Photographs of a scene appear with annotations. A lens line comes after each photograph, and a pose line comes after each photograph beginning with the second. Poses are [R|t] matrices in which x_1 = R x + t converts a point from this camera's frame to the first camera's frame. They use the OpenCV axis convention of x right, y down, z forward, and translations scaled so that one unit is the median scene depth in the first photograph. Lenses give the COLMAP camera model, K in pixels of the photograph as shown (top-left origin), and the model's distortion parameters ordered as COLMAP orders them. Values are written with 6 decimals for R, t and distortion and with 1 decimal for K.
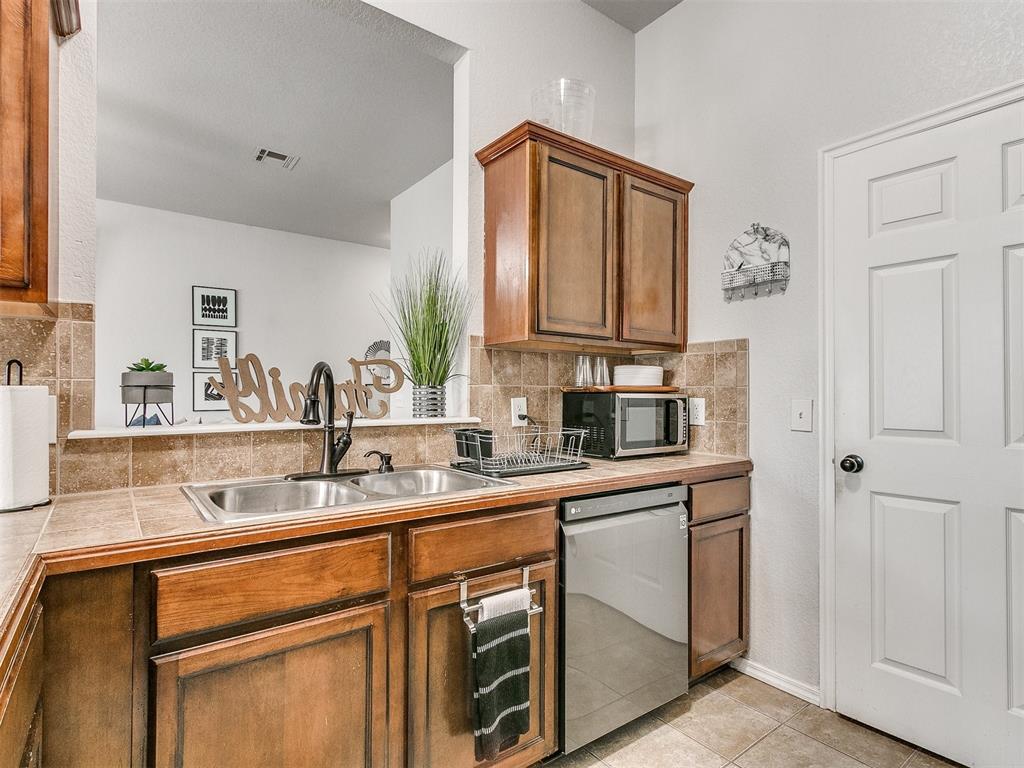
lens RADIAL K [[518.1, 0, 513.8], [0, 518.1, 379.0], [0, 0, 1]] dist [0.002640, -0.000201]
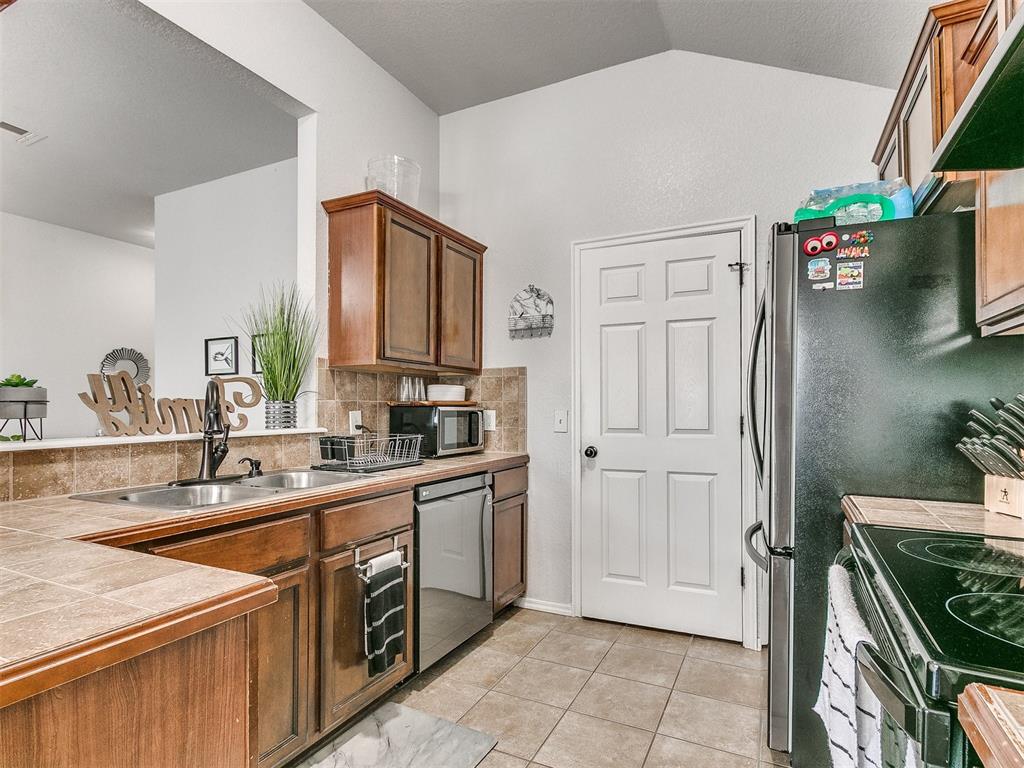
lens RADIAL K [[537.3, 0, 490.4], [0, 537.3, 385.8], [0, 0, 1]] dist [0.001550, 0.000877]
pose [[0.904513, 0.012459, 0.426265, -0.273457], [-0.007053, 0.999873, -0.014259, -0.007175], [-0.426389, 0.009891, 0.904486, -0.287853]]
